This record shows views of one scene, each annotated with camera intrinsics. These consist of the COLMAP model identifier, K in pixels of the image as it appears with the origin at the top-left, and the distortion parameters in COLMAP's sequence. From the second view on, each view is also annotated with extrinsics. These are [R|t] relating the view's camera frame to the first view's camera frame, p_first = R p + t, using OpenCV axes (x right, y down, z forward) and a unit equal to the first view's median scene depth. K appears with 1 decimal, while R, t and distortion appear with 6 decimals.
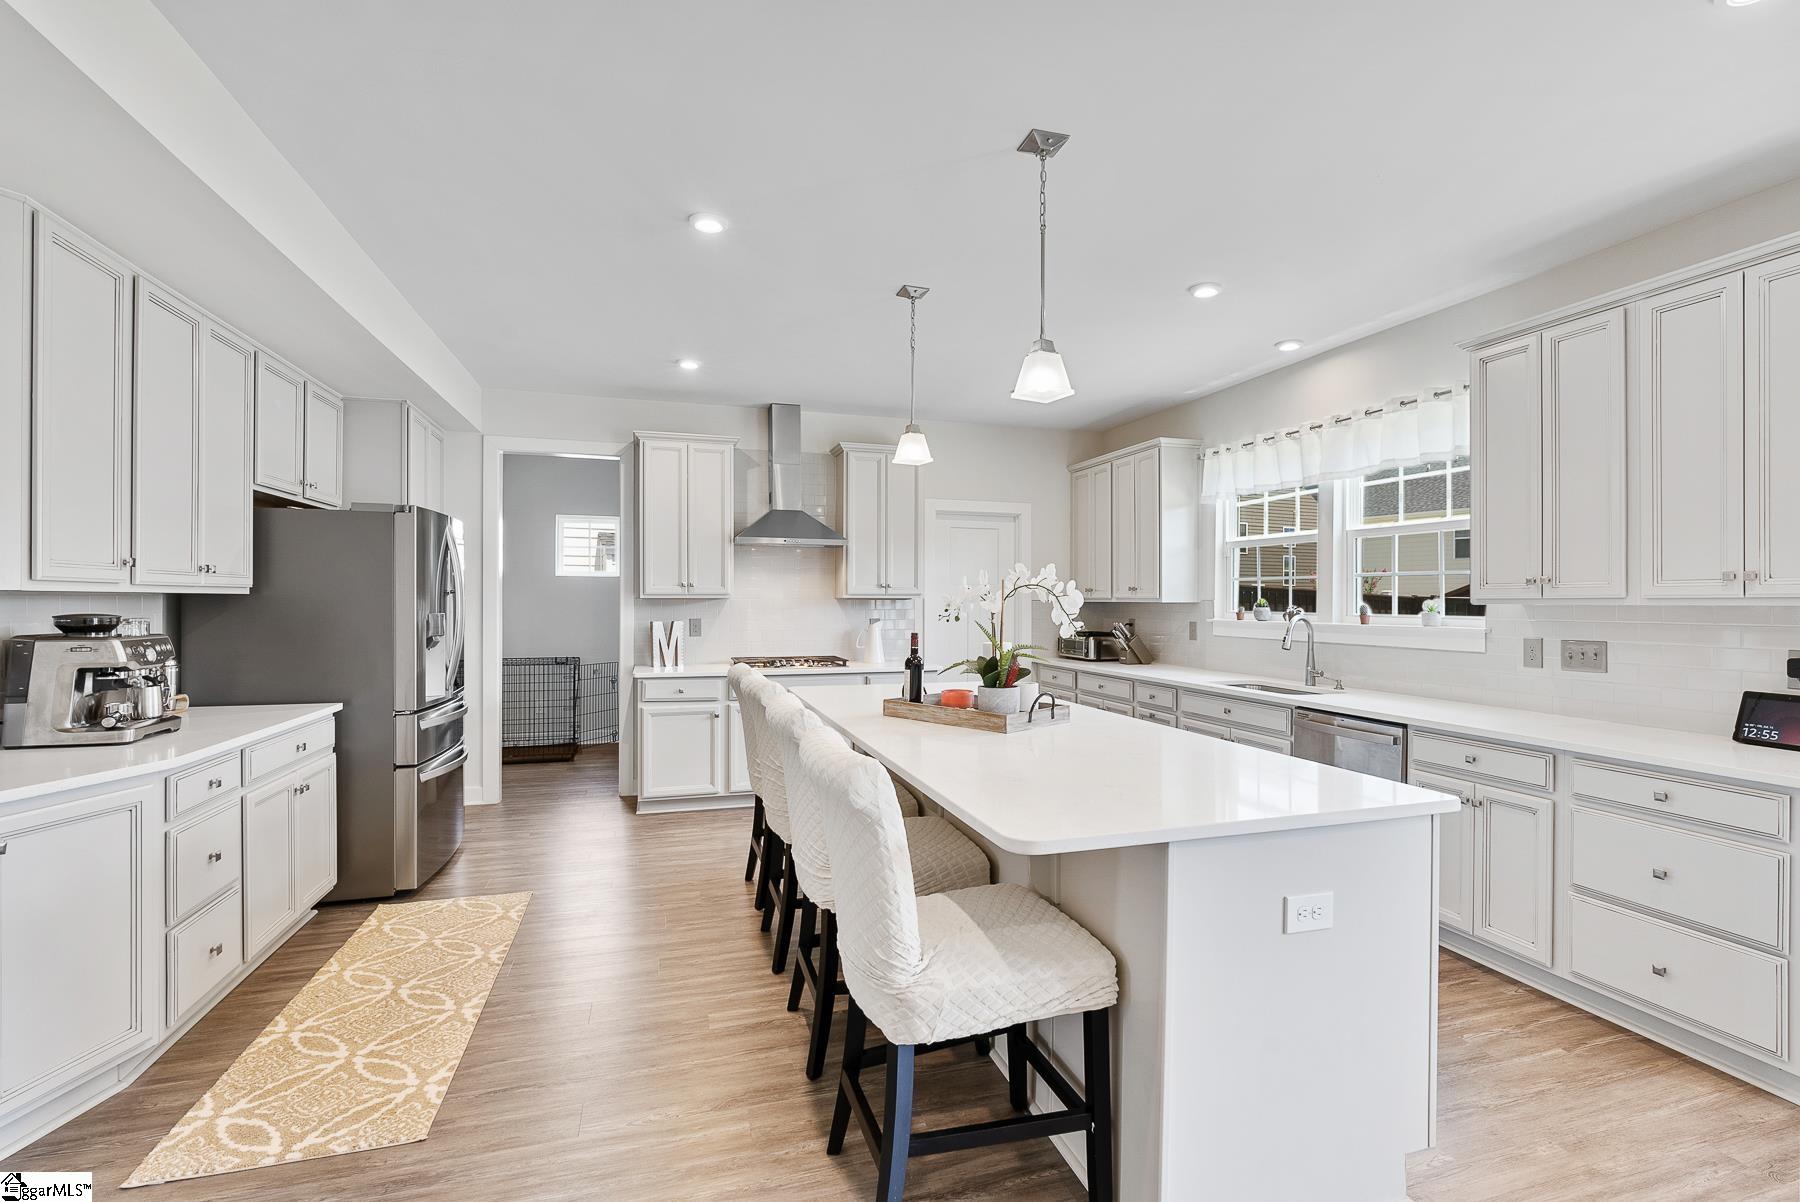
lens RADIAL K [[825.9, 0, 933.5], [0, 825.9, 604.0], [0, 0, 1]] dist [-0.011144, 0.003202]
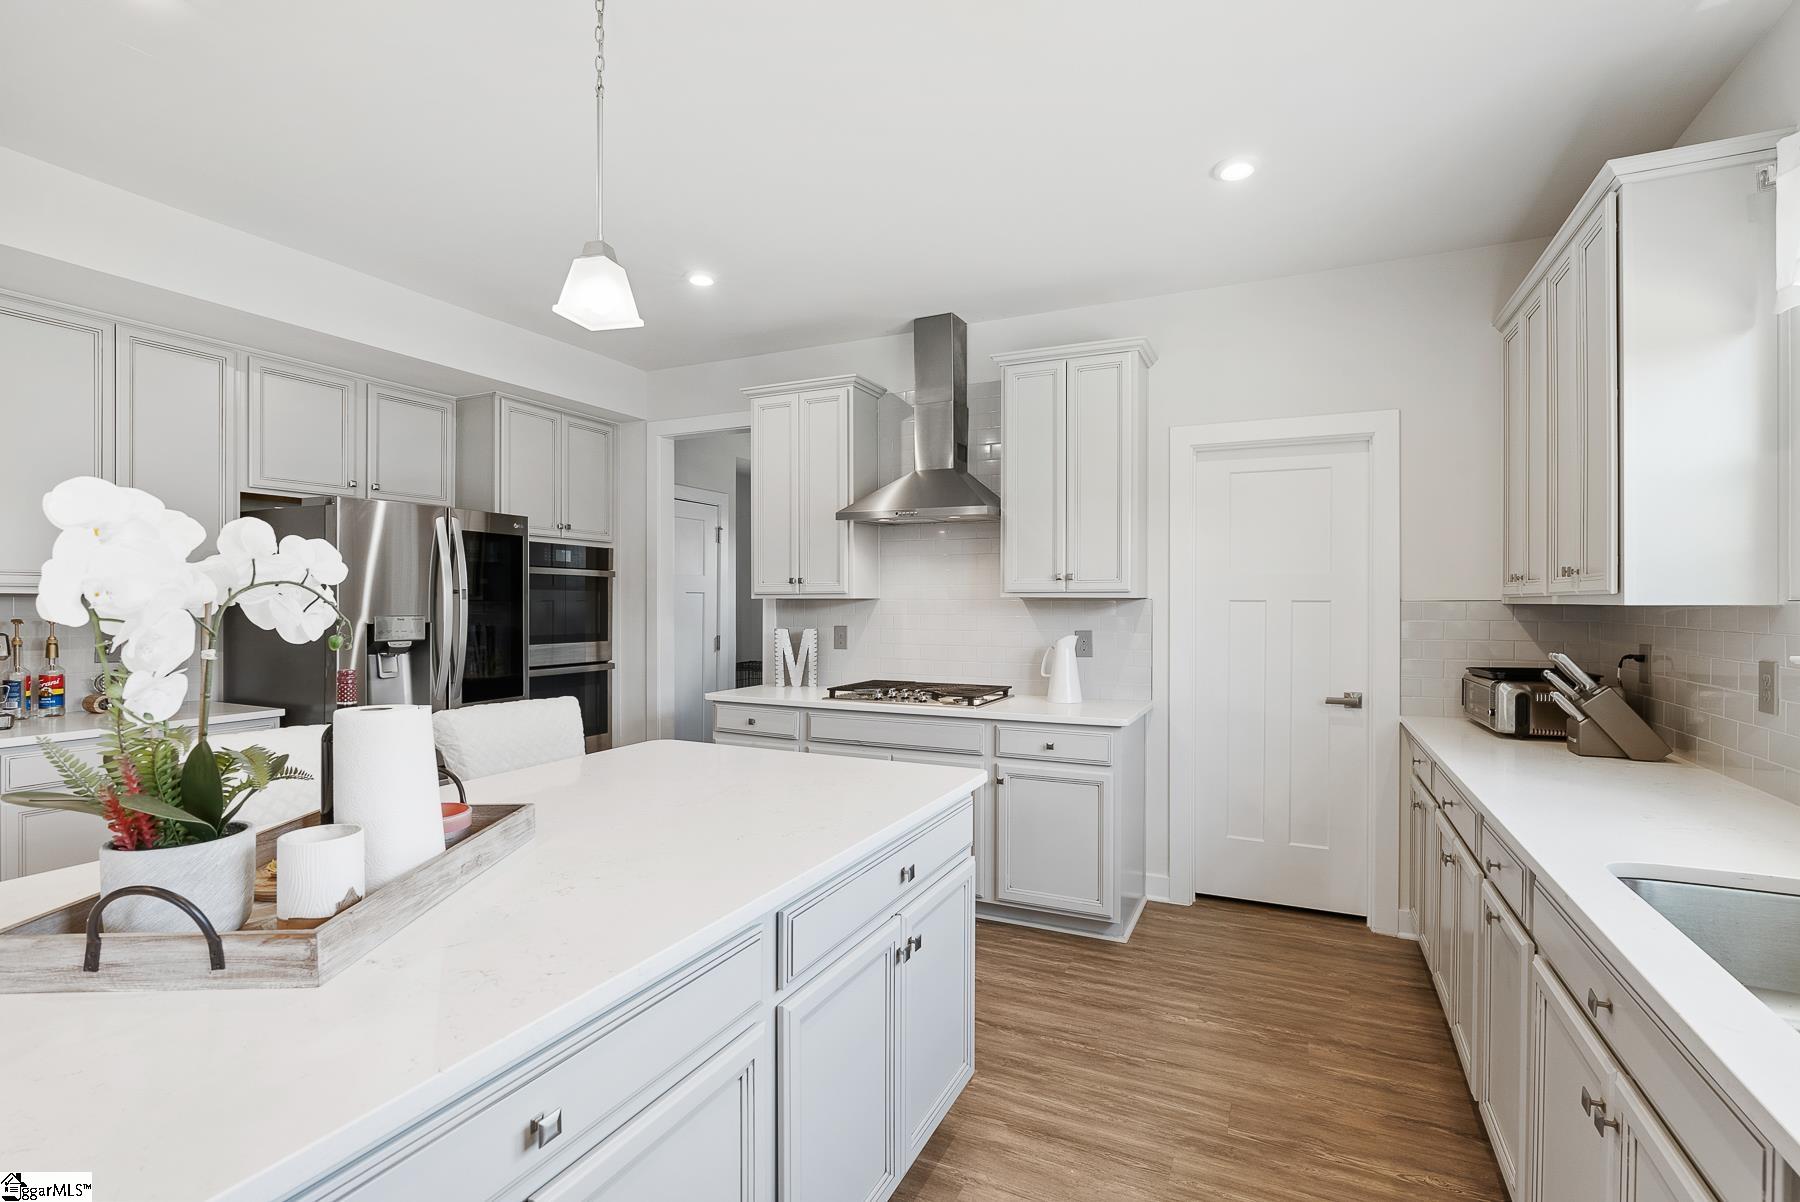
lens RADIAL K [[825.9, 0, 912.3], [0, 825.9, 602.8], [0, 0, 1]] dist [-0.011144, 0.003202]
pose [[0.741693, 0.000867, -0.670739, 0.265934], [0.001629, 0.999994, 0.003094, -0.005305], [0.670738, -0.003387, 0.741687, 0.473181]]
